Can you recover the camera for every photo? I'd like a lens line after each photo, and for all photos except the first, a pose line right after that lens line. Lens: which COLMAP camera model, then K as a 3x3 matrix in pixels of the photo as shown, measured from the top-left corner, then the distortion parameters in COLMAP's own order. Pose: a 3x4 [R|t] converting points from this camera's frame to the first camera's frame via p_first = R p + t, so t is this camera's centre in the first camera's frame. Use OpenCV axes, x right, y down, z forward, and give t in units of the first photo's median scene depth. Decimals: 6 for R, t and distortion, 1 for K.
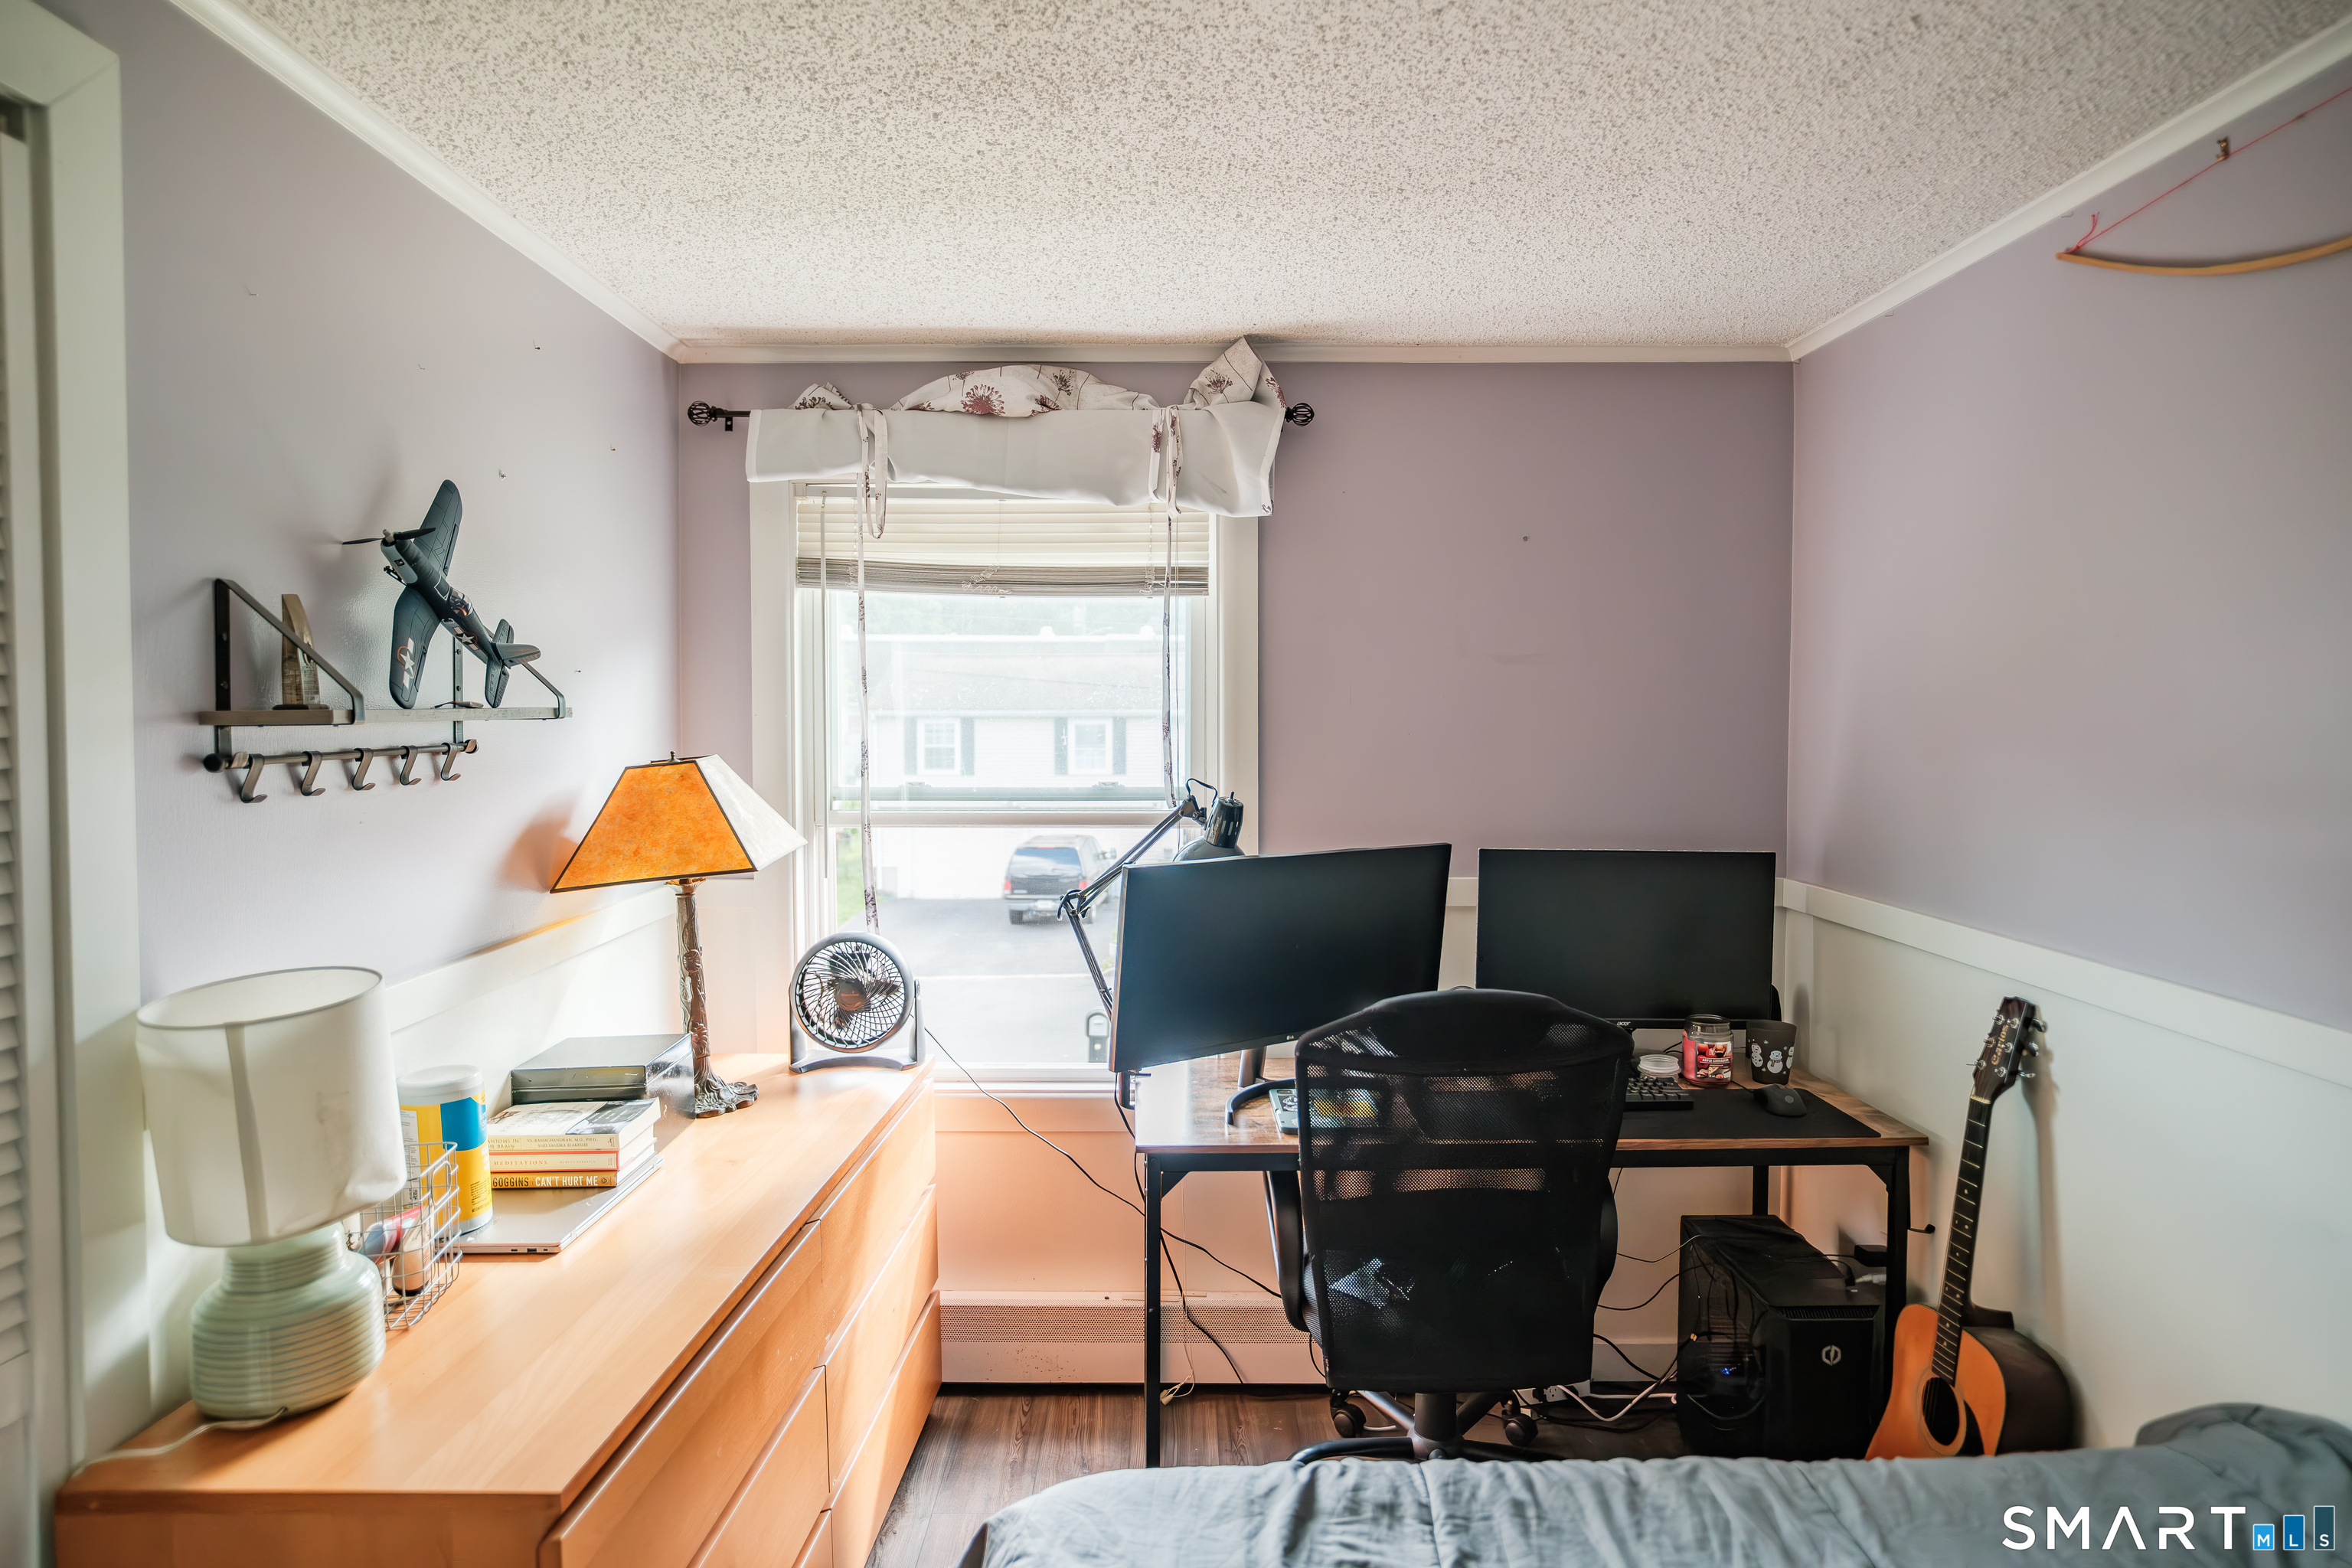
lens RADIAL K [[1349.2, 0, 1207.5], [0, 1349.2, 782.1], [0, 0, 1]] dist [-0.032324, 0.025924]
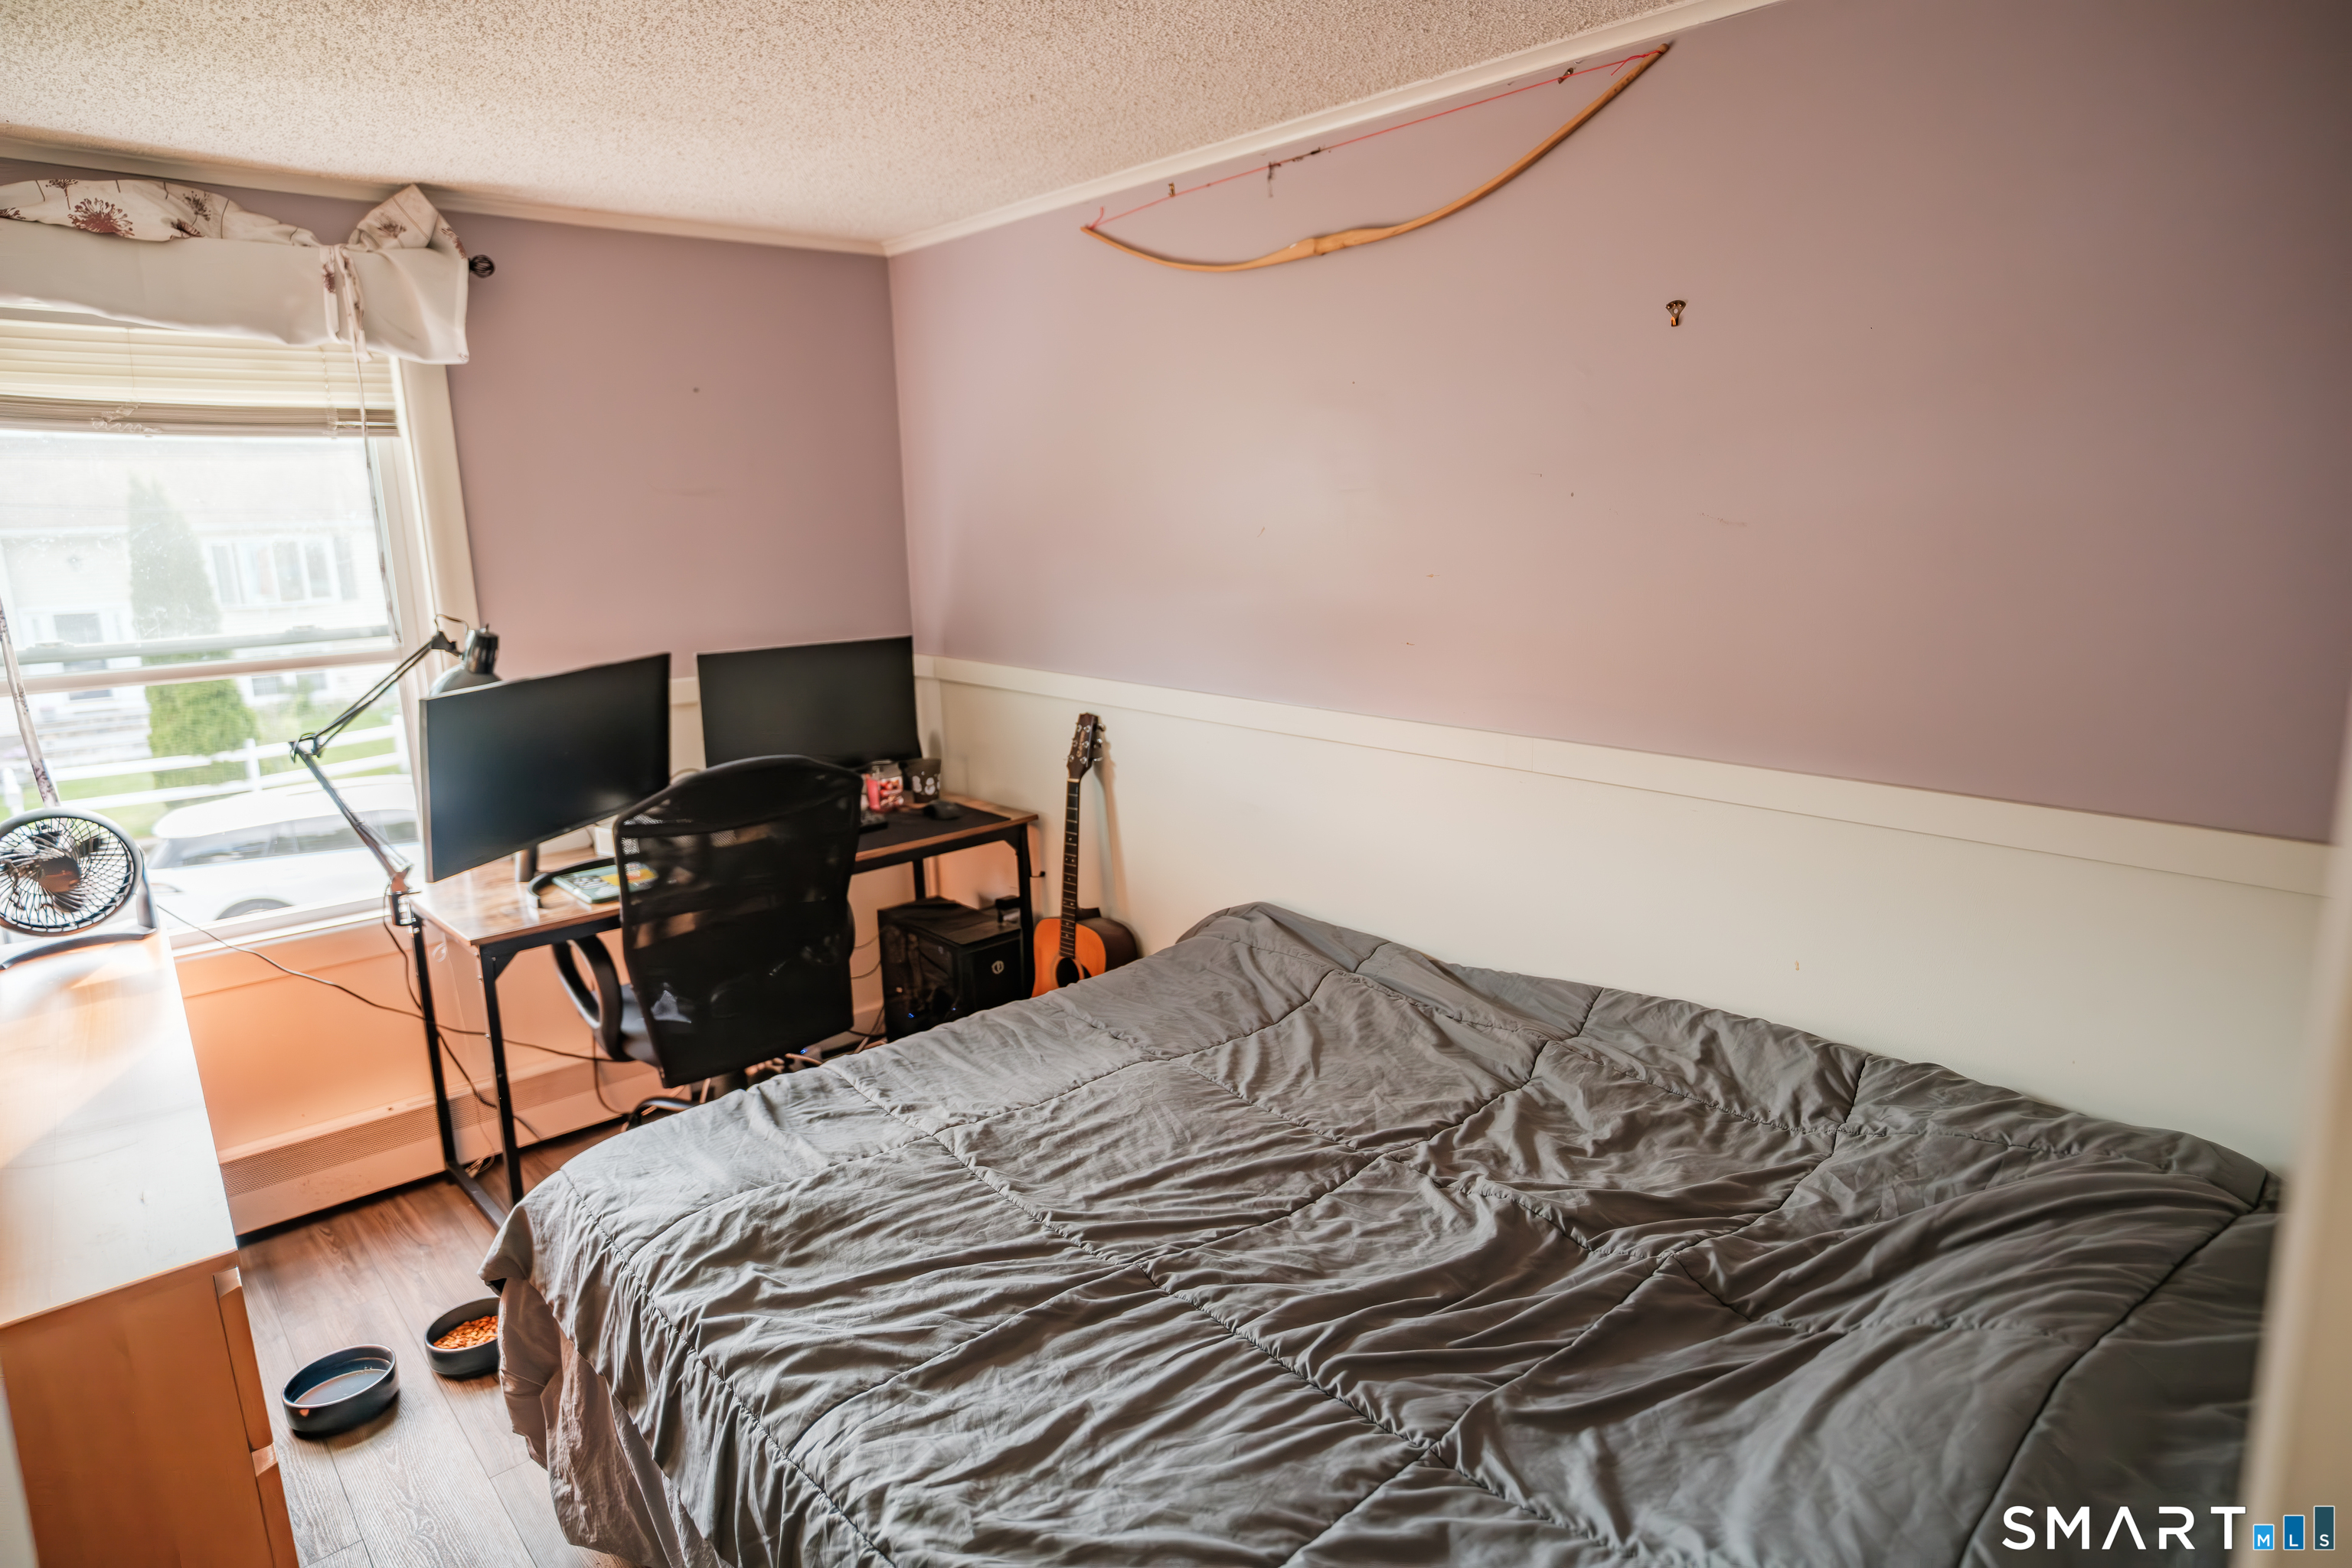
lens RADIAL K [[1317.6, 0, 1206.0], [0, 1317.6, 792.7], [0, 0, 1]] dist [-0.028107, 0.019201]
pose [[0.739937, -0.164958, 0.652137, -0.256992], [0.058223, 0.981533, 0.182217, -0.017474], [-0.670152, -0.096860, 0.735877, -0.198906]]
